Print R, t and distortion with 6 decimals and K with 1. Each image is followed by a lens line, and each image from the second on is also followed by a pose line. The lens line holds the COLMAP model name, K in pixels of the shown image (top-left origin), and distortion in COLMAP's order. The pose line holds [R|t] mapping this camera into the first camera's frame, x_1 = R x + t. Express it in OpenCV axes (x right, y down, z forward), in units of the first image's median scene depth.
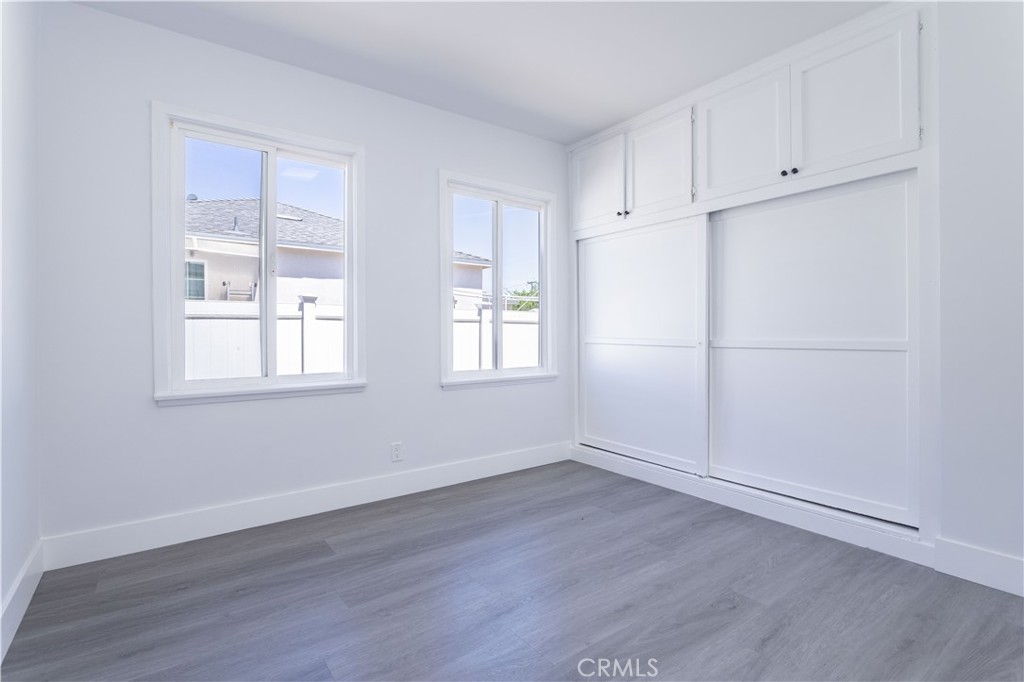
lens RADIAL K [[494.7, 0, 511.9], [0, 494.7, 336.4], [0, 0, 1]] dist [-0.021476, 0.009248]
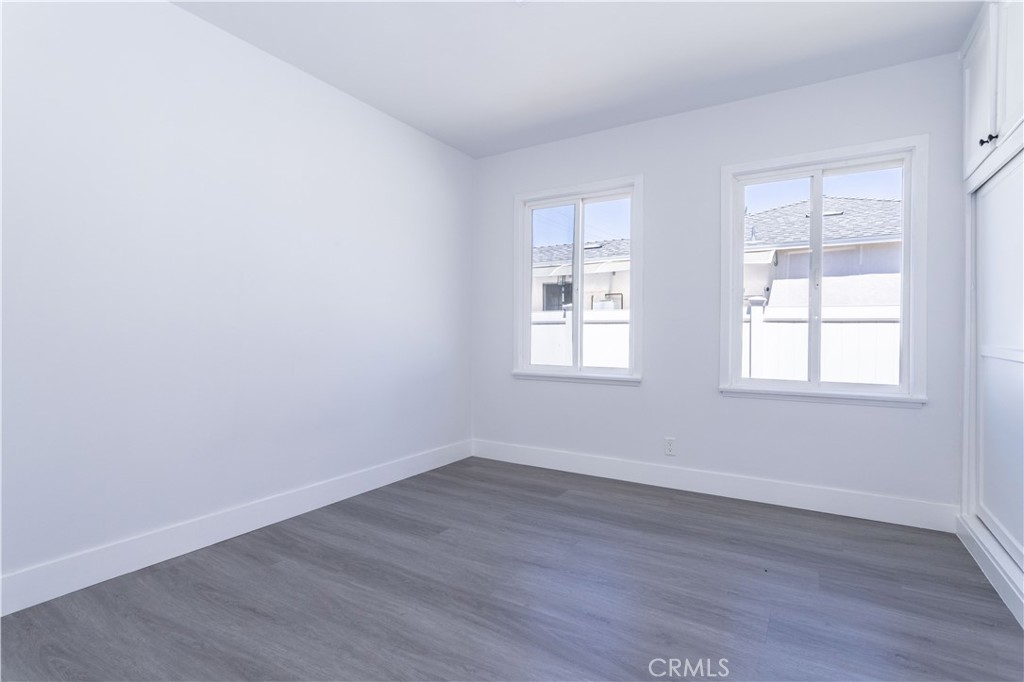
lens RADIAL K [[494.7, 0, 511.9], [0, 494.7, 336.4], [0, 0, 1]] dist [-0.021476, 0.009248]
pose [[0.370077, 0.010755, -0.928939, 0.664661], [-0.016245, 0.999855, 0.005105, -0.005256], [0.928859, 0.013202, 0.370198, 0.294153]]
